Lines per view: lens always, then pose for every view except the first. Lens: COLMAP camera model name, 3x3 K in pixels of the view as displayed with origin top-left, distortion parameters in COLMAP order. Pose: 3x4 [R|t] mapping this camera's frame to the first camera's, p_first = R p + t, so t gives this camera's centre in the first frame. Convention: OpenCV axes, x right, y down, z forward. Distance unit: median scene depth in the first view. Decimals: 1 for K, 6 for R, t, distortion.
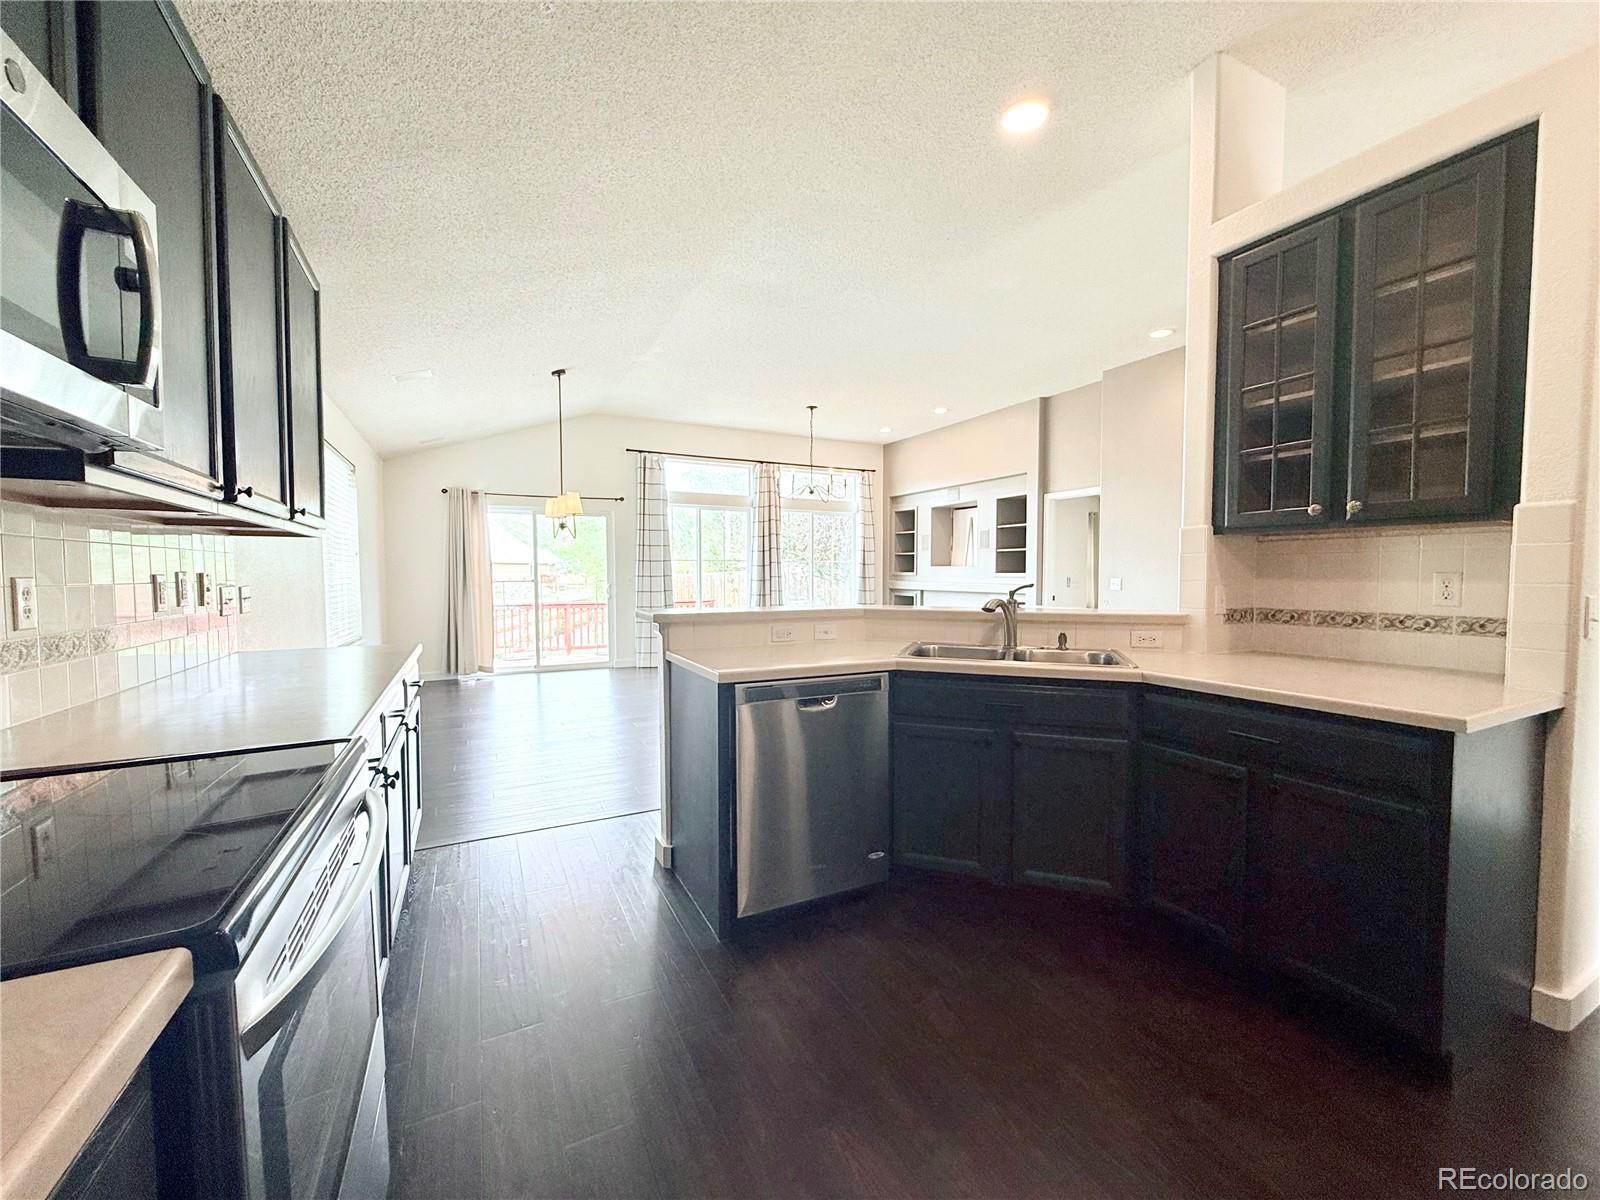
lens RADIAL K [[643.9, 0, 802.3], [0, 643.9, 600.8], [0, 0, 1]] dist [-0.000477, -0.000033]
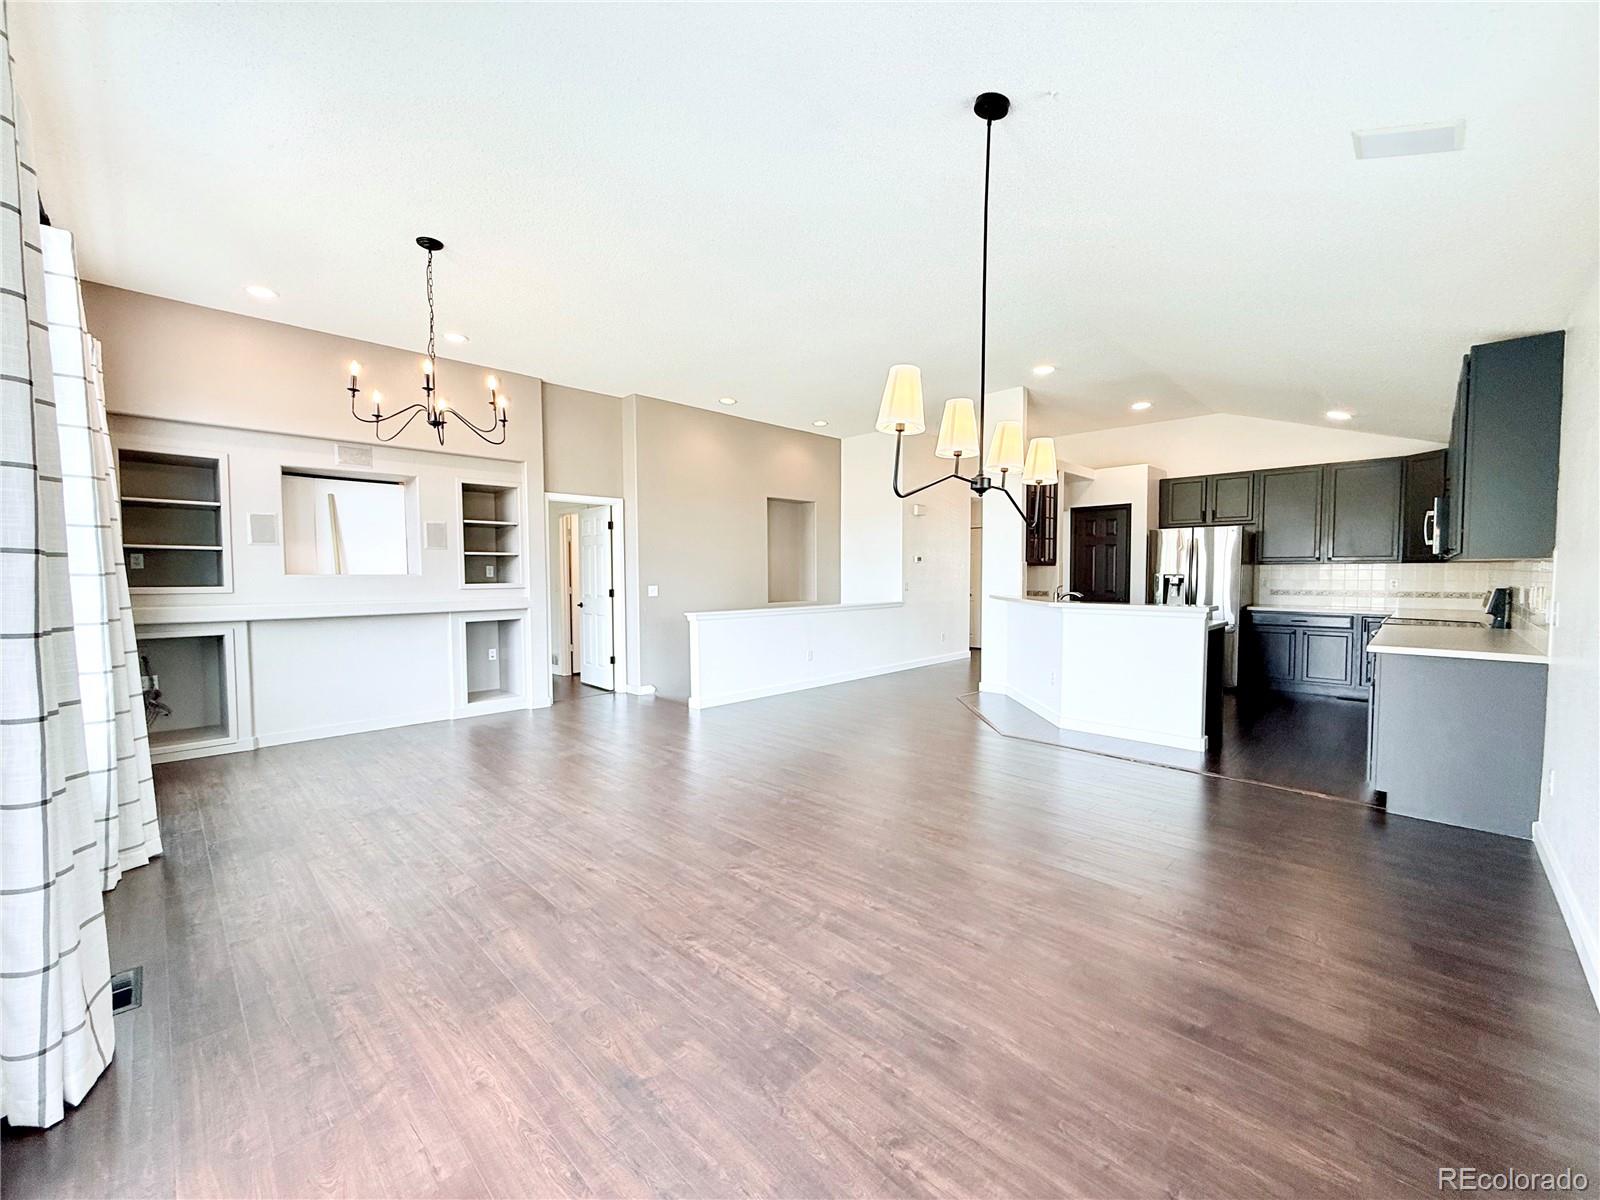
lens RADIAL K [[643.9, 0, 800.3], [0, 643.9, 594.5], [0, 0, 1]] dist [-0.000477, -0.000033]
pose [[-0.326524, -0.046718, 0.944034, -0.452696], [0.045081, 0.996871, 0.064925, -0.051113], [-0.944113, 0.063758, -0.323396, 0.750958]]
